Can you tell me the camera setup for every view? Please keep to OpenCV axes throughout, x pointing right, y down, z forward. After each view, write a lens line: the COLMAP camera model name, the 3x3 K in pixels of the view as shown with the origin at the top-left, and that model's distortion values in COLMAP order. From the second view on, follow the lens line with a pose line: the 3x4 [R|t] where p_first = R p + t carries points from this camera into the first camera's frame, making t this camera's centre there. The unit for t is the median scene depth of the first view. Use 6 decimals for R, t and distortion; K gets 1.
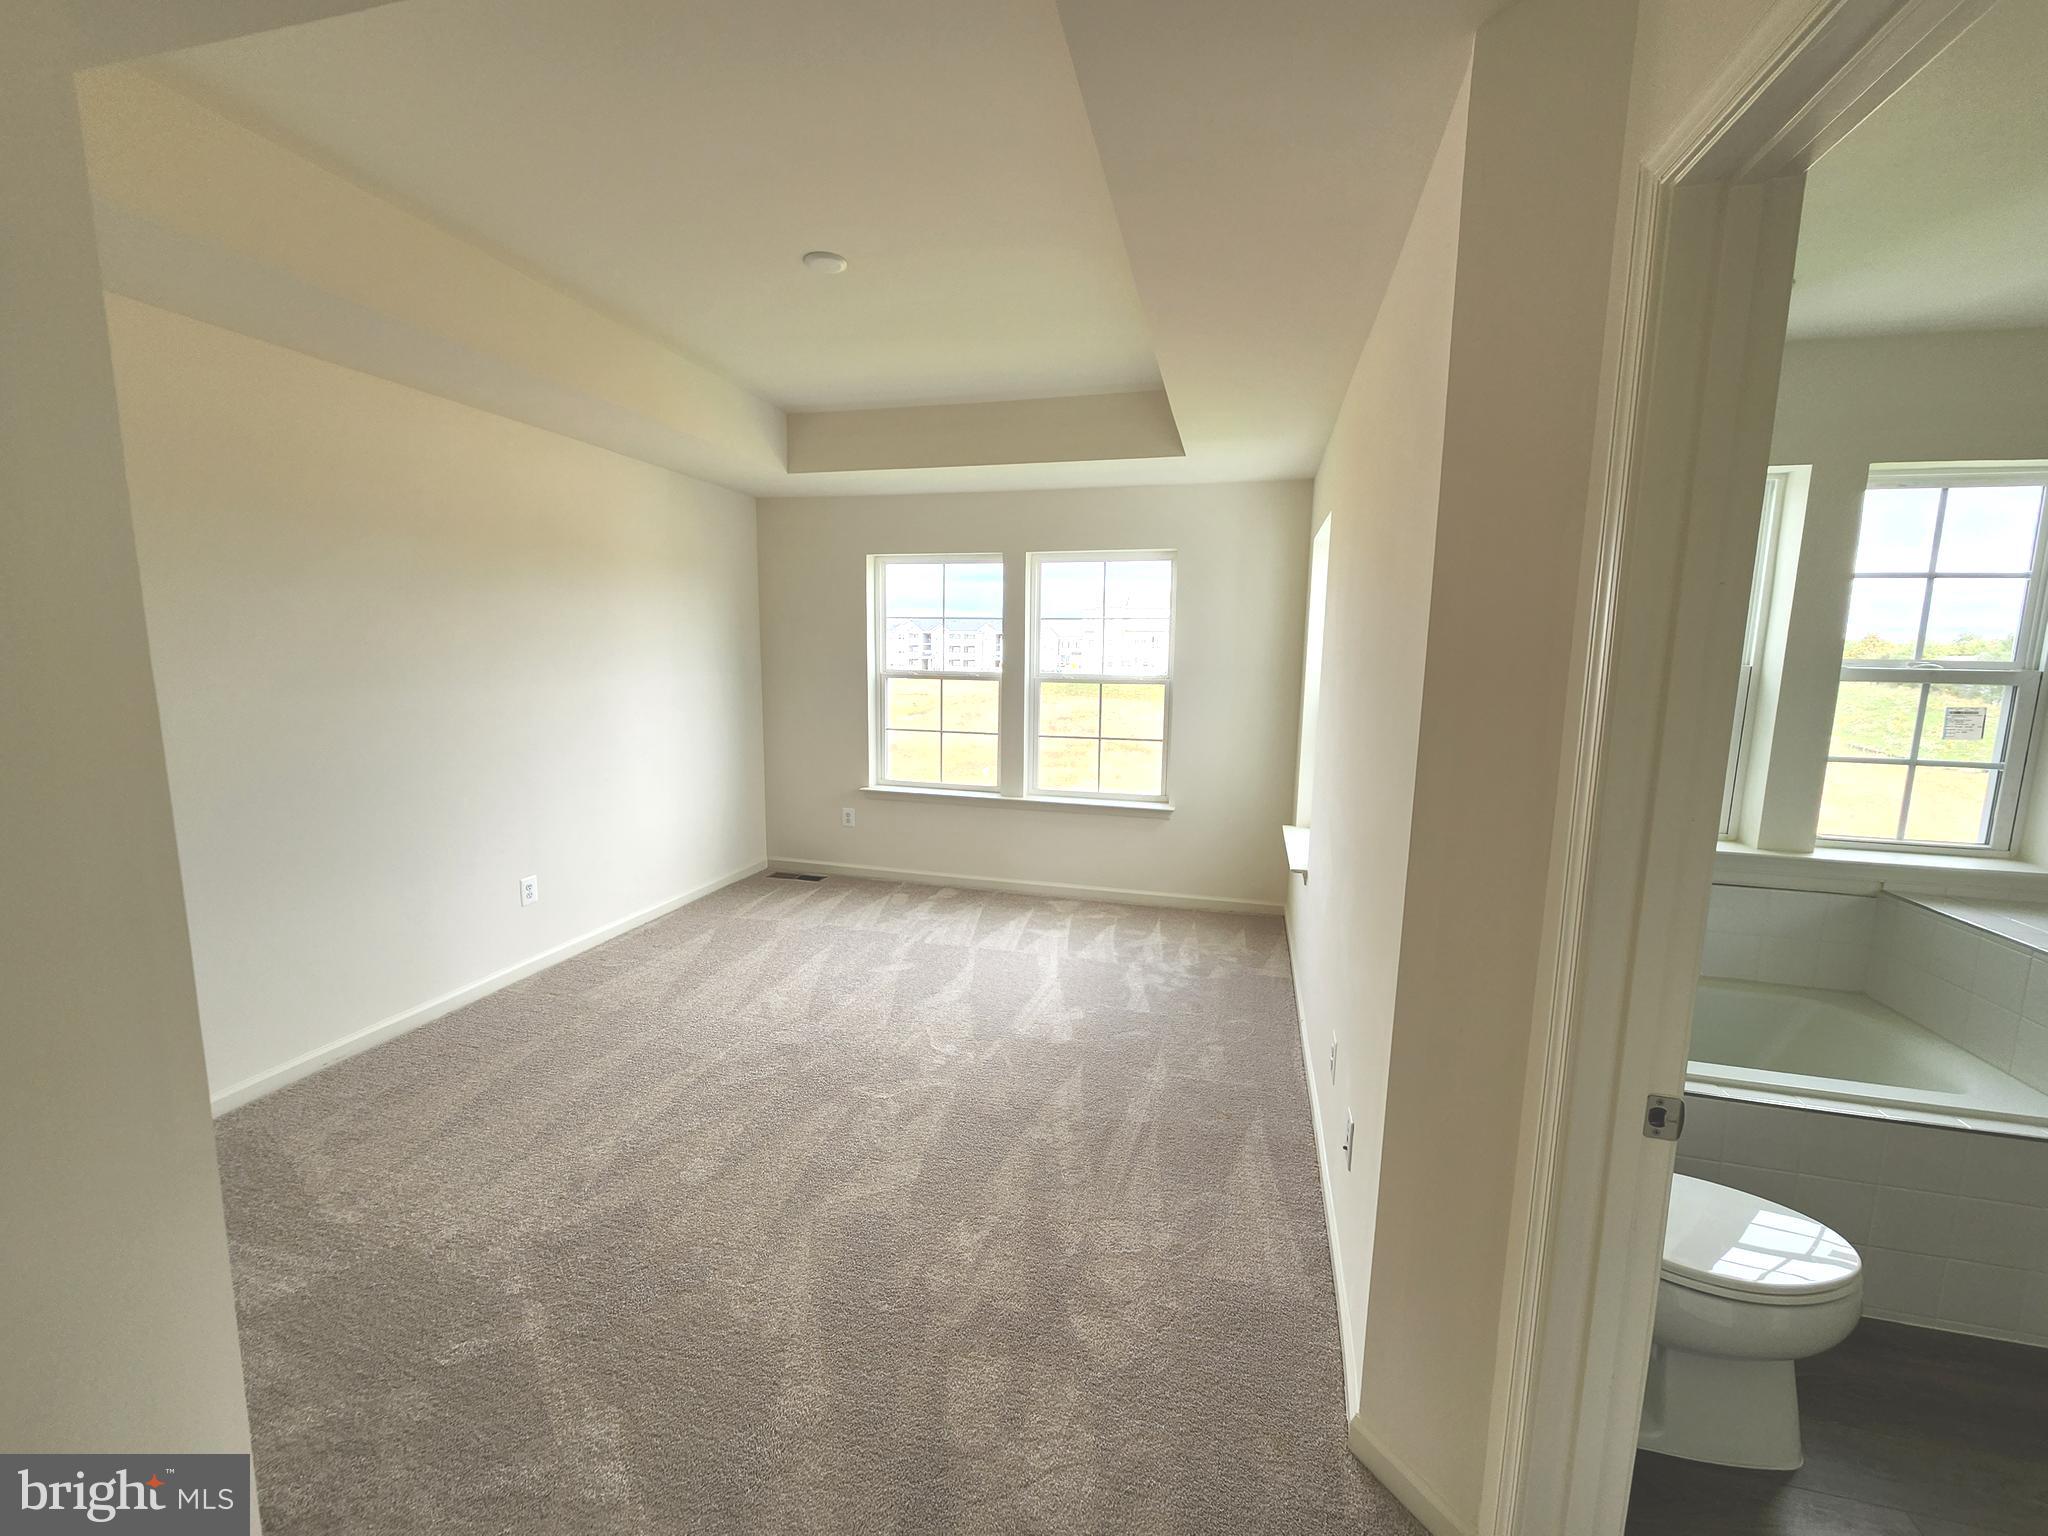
lens RADIAL K [[827.8, 0, 1007.5], [0, 827.8, 763.3], [0, 0, 1]] dist [0.000356, 0.000088]
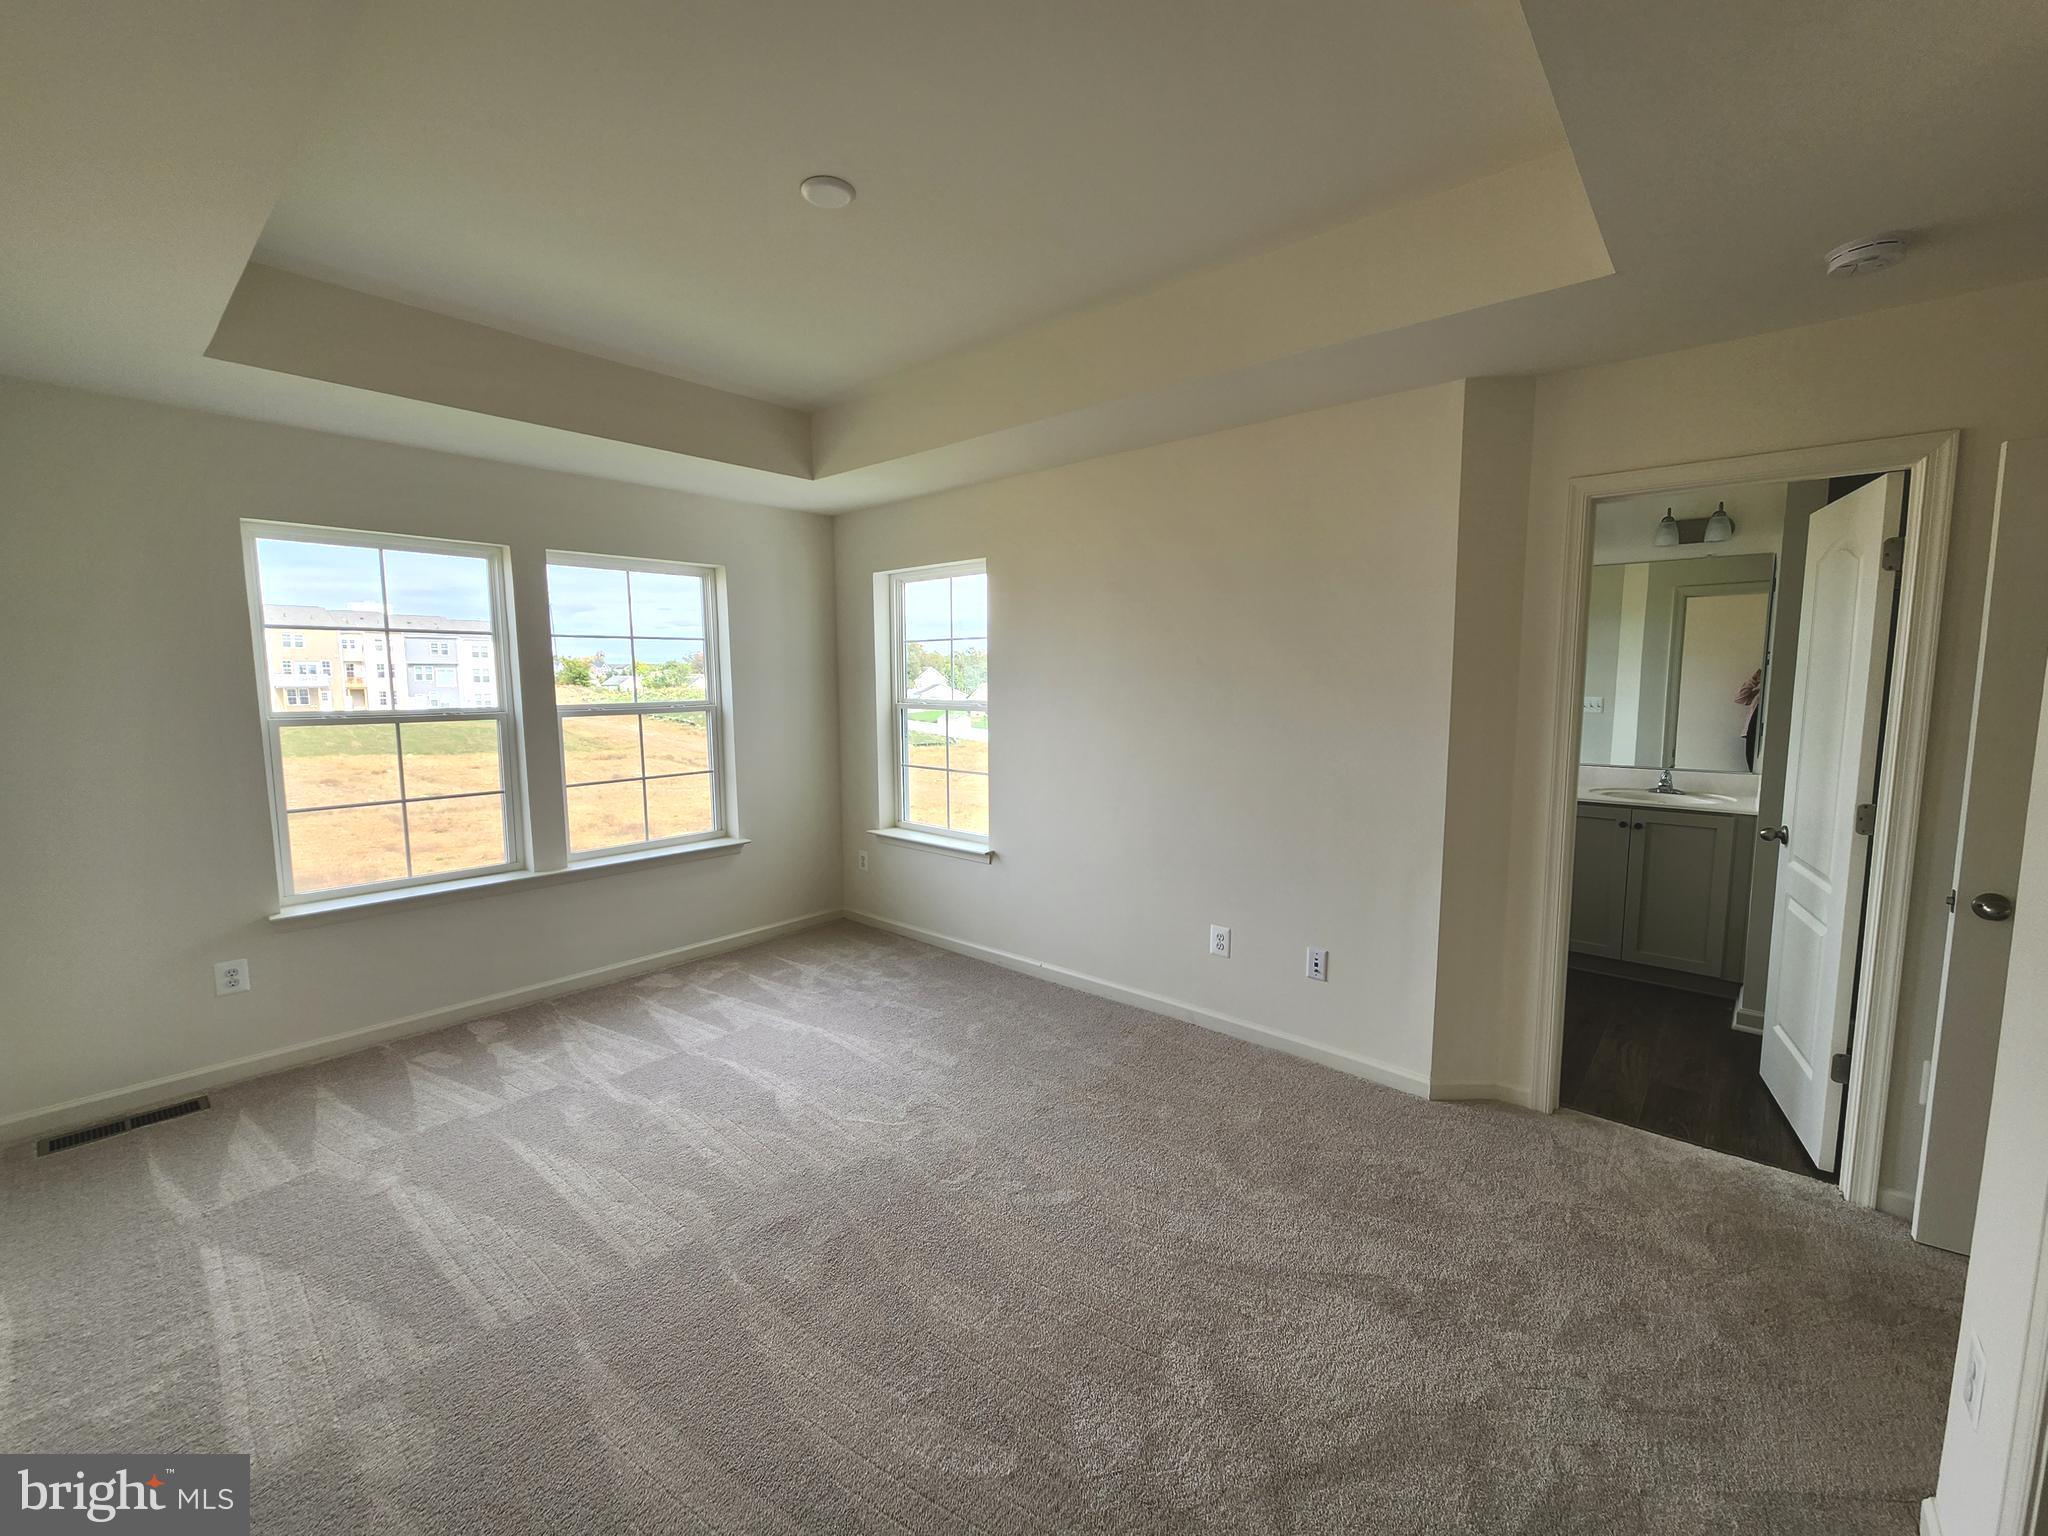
lens RADIAL K [[827.8, 0, 1007.5], [0, 827.8, 763.3], [0, 0, 1]] dist [0.000356, 0.000088]
pose [[0.451940, -0.112037, 0.884985, -0.489695], [0.135109, 0.989234, 0.056238, -0.045056], [-0.881757, 0.094153, 0.462212, 0.288675]]
